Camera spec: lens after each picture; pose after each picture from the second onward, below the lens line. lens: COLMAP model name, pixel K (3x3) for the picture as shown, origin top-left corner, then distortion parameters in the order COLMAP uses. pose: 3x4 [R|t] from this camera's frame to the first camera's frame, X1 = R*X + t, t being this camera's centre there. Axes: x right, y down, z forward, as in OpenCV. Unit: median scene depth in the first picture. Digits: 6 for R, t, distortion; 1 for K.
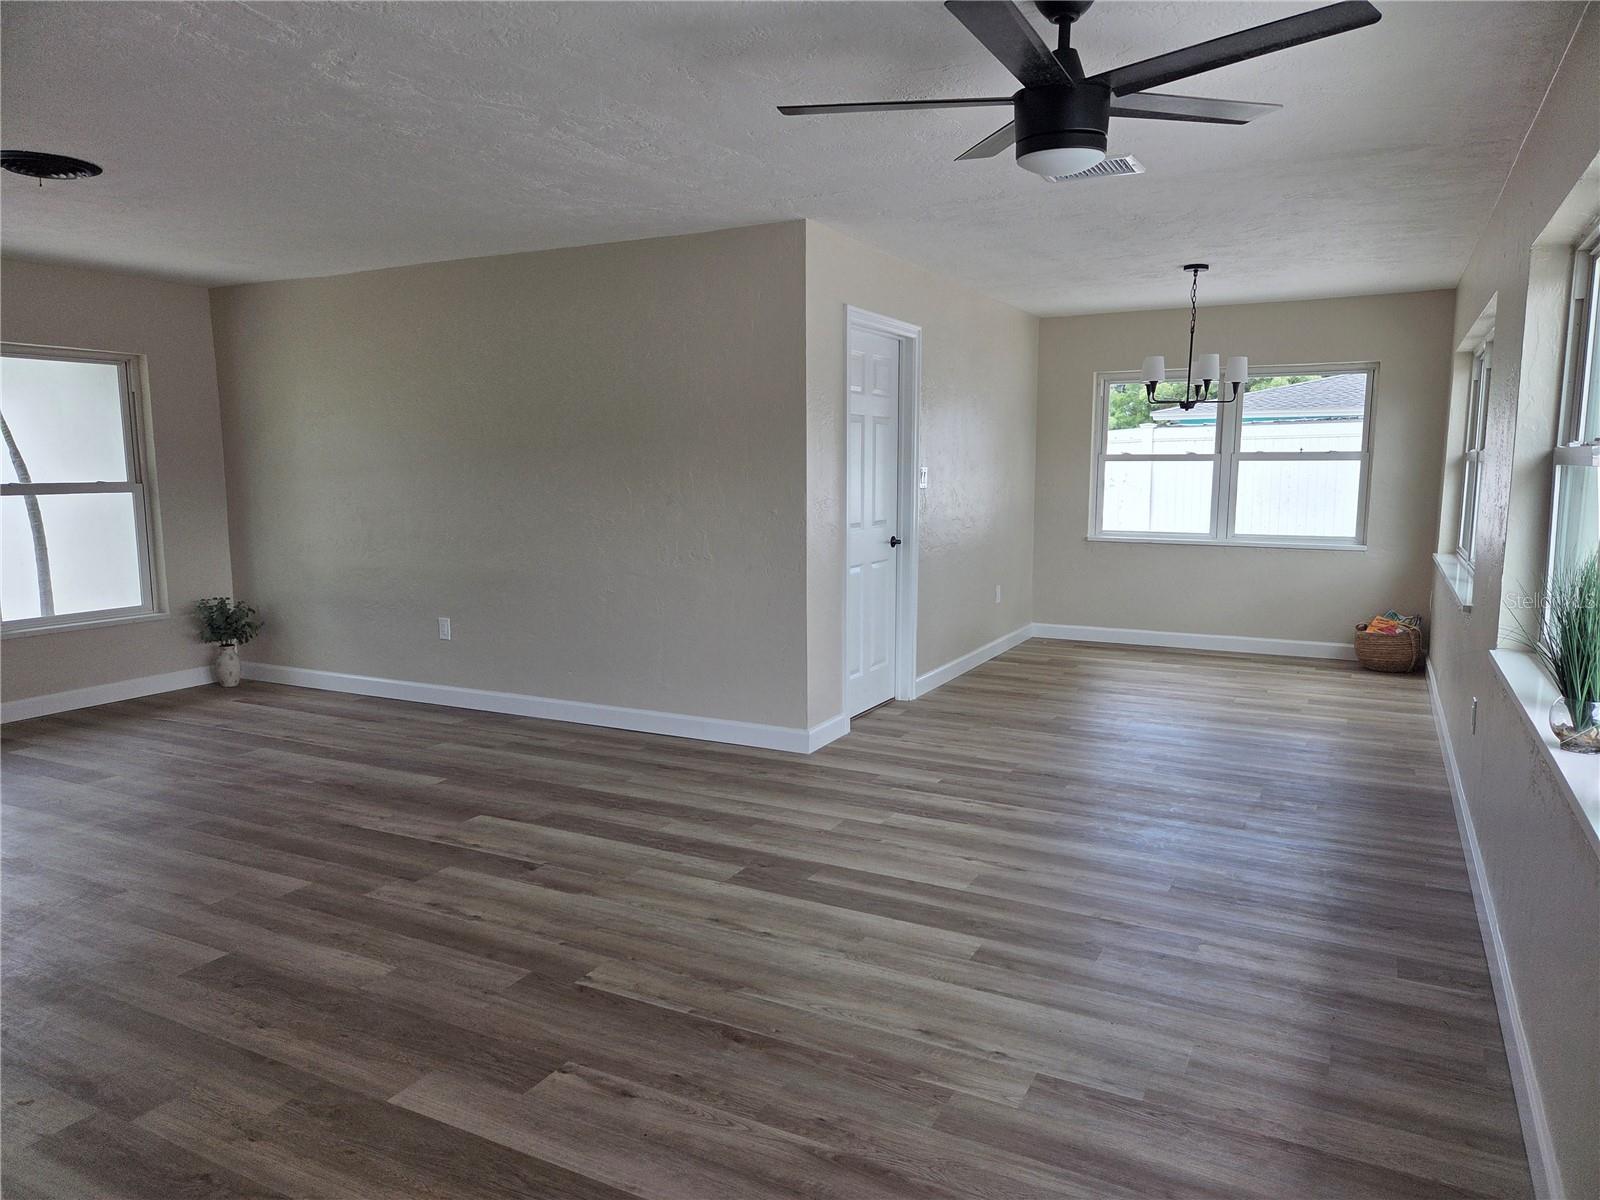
lens RADIAL K [[1071.8, 0, 801.1], [0, 1071.8, 603.9], [0, 0, 1]] dist [0.073529, -0.058775]
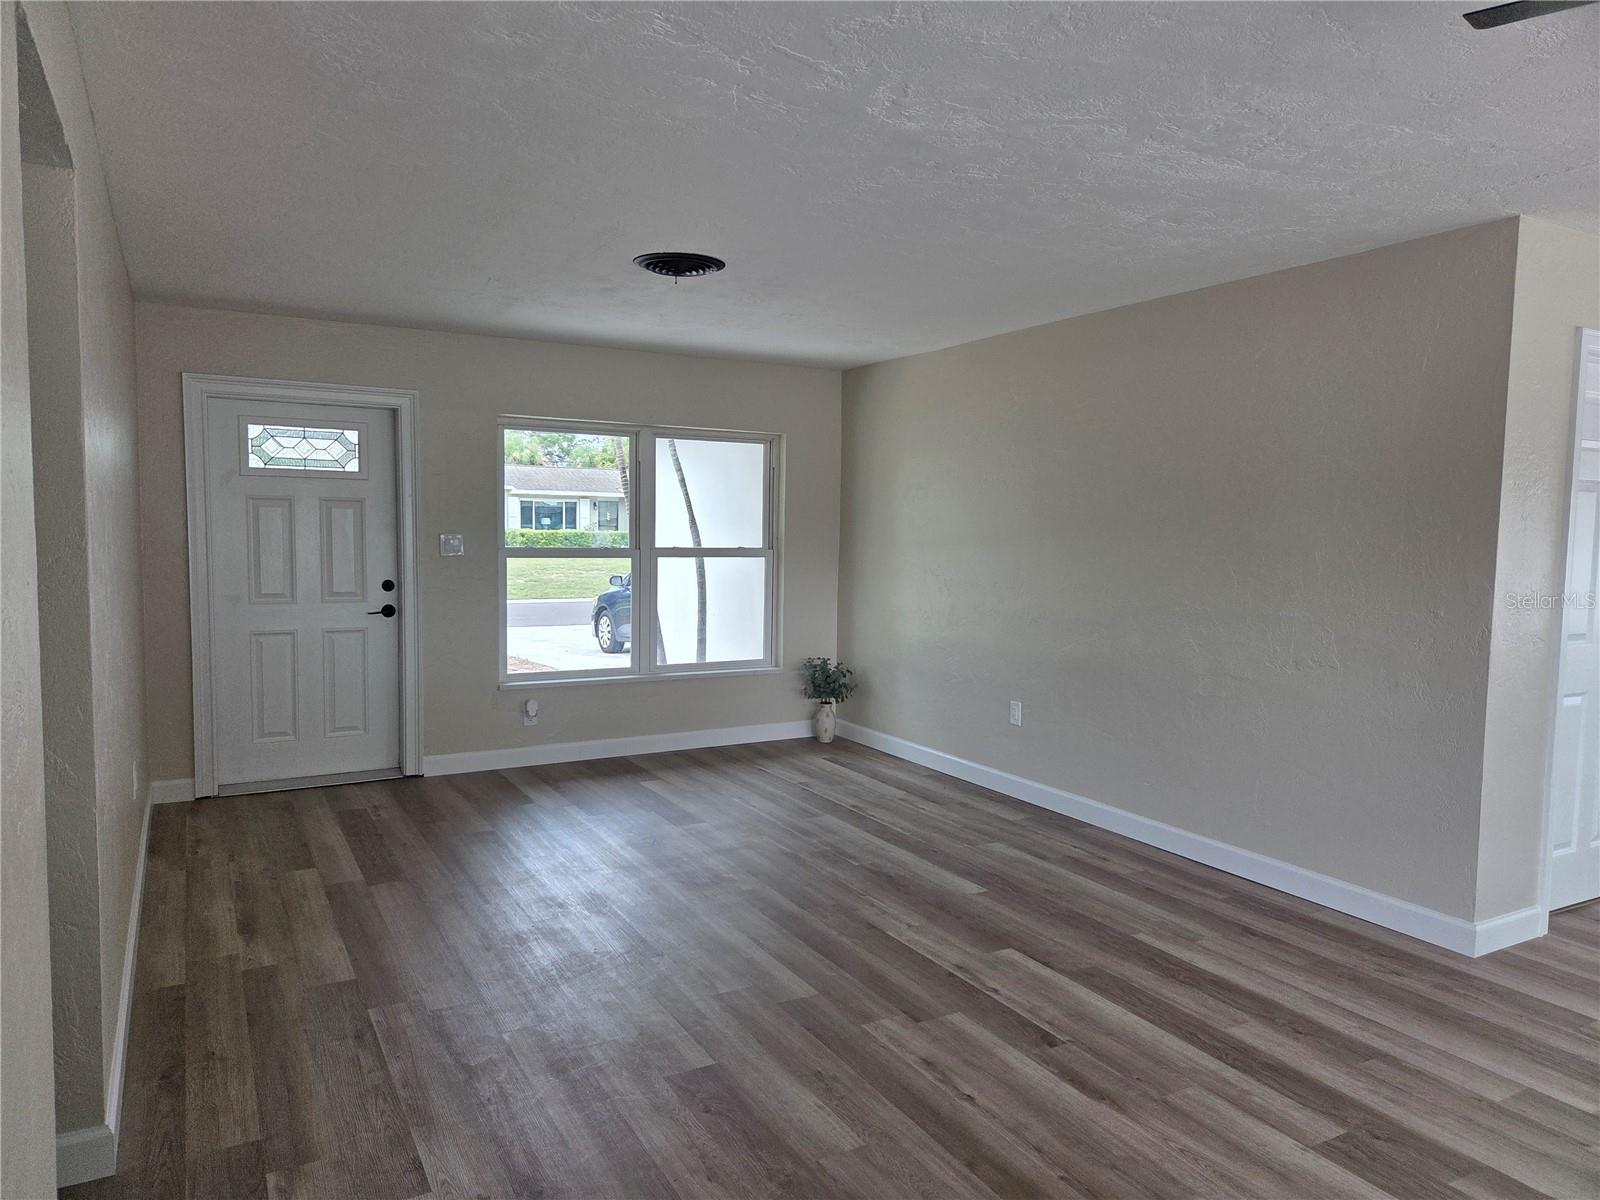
lens RADIAL K [[1071.8, 0, 801.1], [0, 1071.8, 603.9], [0, 0, 1]] dist [0.073529, -0.058775]
pose [[0.841378, 0.058621, -0.537259, 0.009178], [-0.090280, 0.995377, -0.032777, -0.032476], [0.532854, 0.076081, 0.842780, 0.154463]]
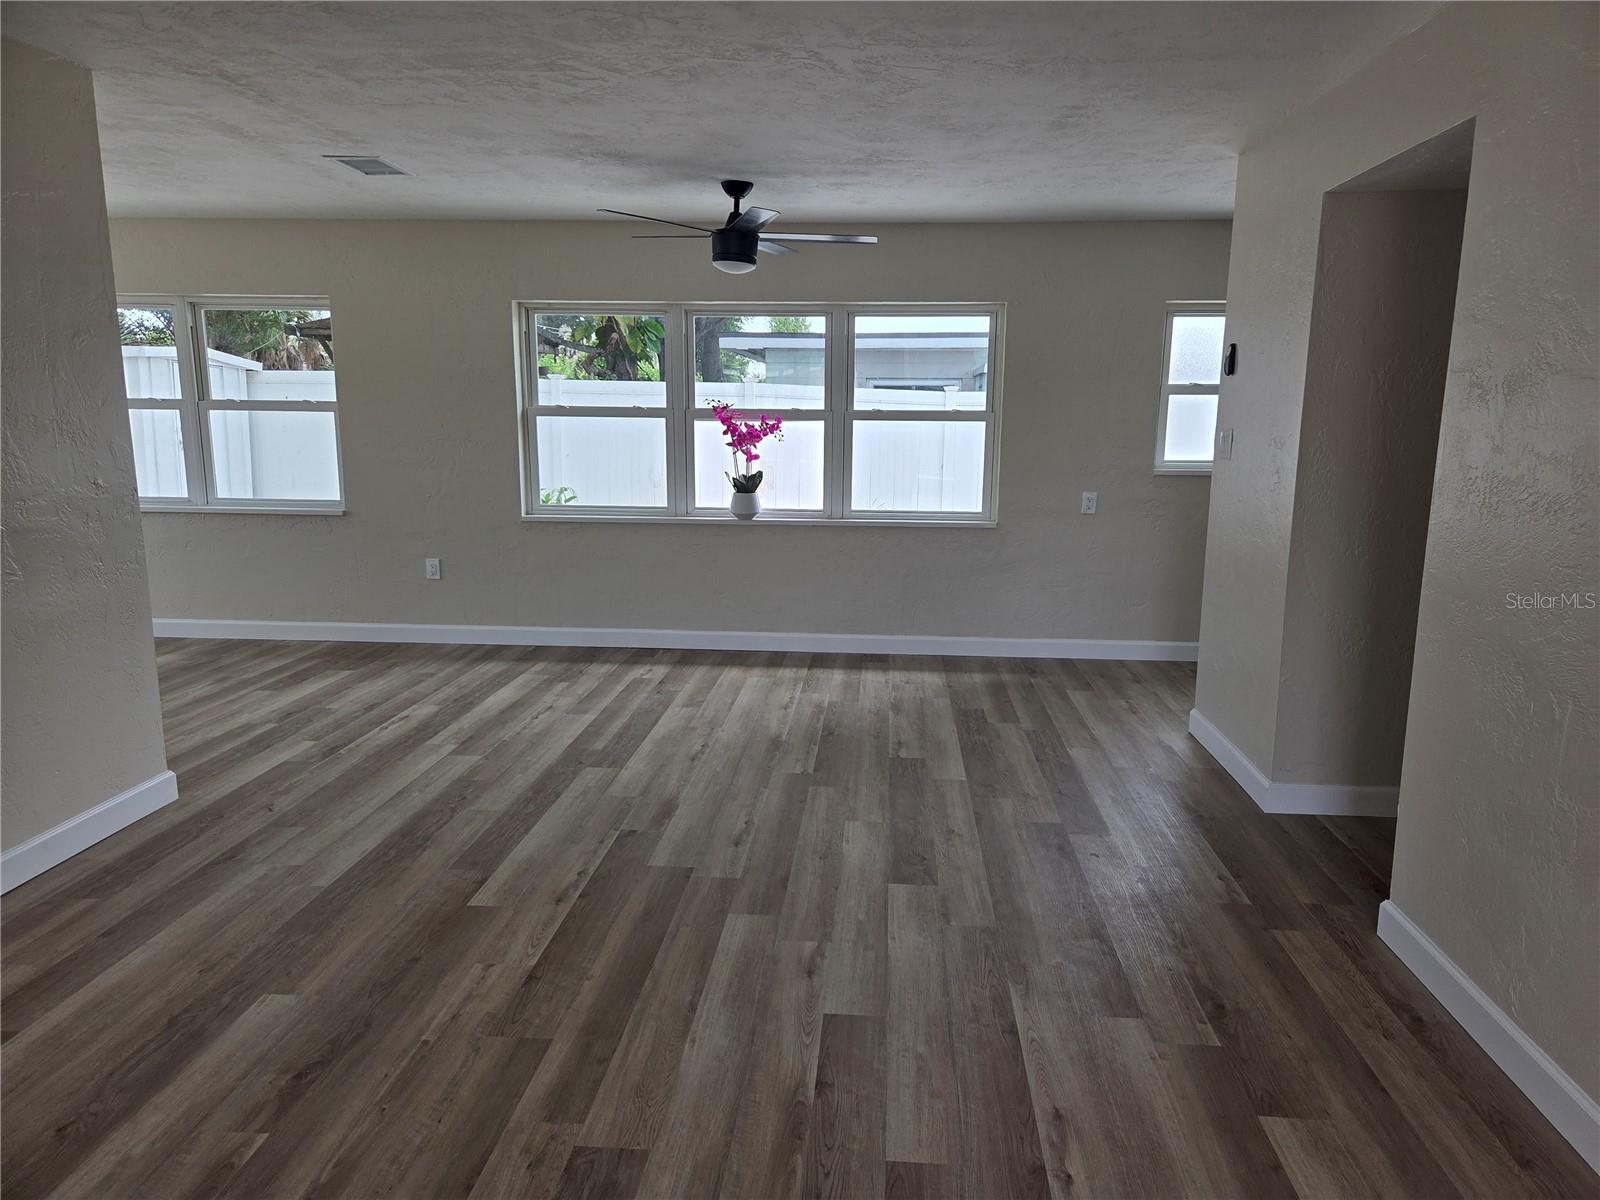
lens RADIAL K [[1071.8, 0, 801.1], [0, 1071.8, 603.9], [0, 0, 1]] dist [0.073529, -0.058775]
pose [[-0.392688, -0.164888, 0.904770, -0.959287], [0.114194, 0.967441, 0.225872, -0.134517], [-0.912555, 0.192017, -0.361073, 0.961790]]
